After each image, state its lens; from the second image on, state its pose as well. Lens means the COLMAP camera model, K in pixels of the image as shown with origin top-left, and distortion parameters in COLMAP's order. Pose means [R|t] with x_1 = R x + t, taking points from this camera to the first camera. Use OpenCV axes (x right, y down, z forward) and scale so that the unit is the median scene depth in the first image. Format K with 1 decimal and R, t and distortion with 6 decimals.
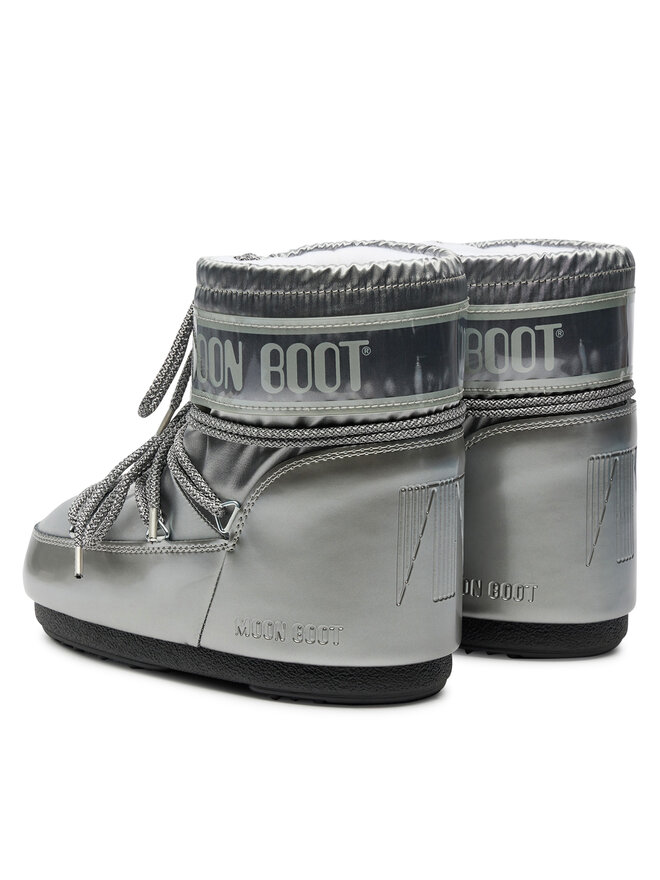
lens RADIAL K [[2434.3, 0, 330.0], [0, 2434.3, 440.0], [0, 0, 1]] dist [-0.003053, -0.244827]
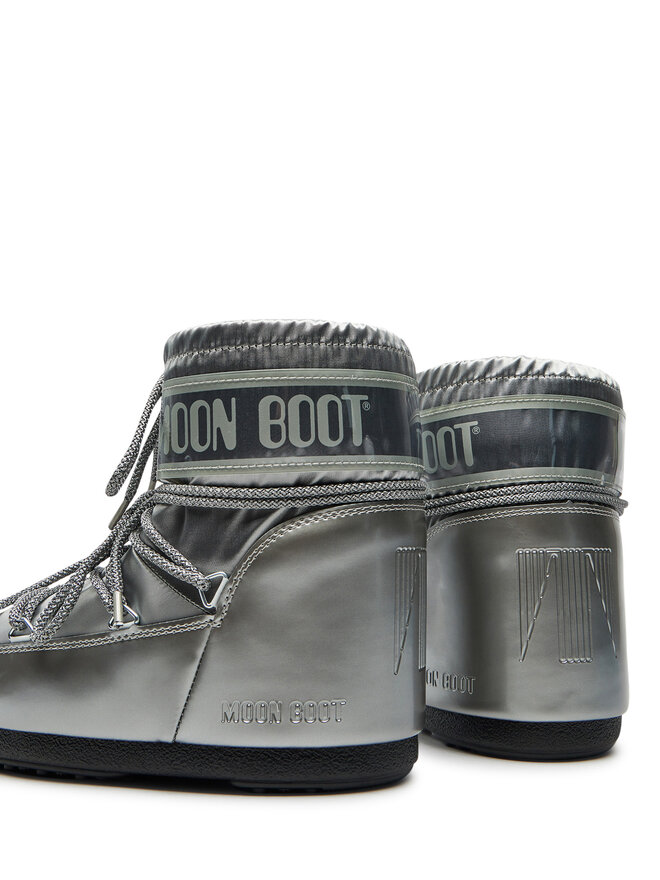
lens RADIAL K [[855.7, 0, 330.9], [0, 855.7, 464.1], [0, 0, 1]] dist [0.003097, 0.008874]
pose [[0.930601, 0.024857, 0.365191, -0.122549], [0.071111, 0.966406, -0.246989, 0.069894], [-0.359062, 0.255817, 0.897570, 0.685897]]
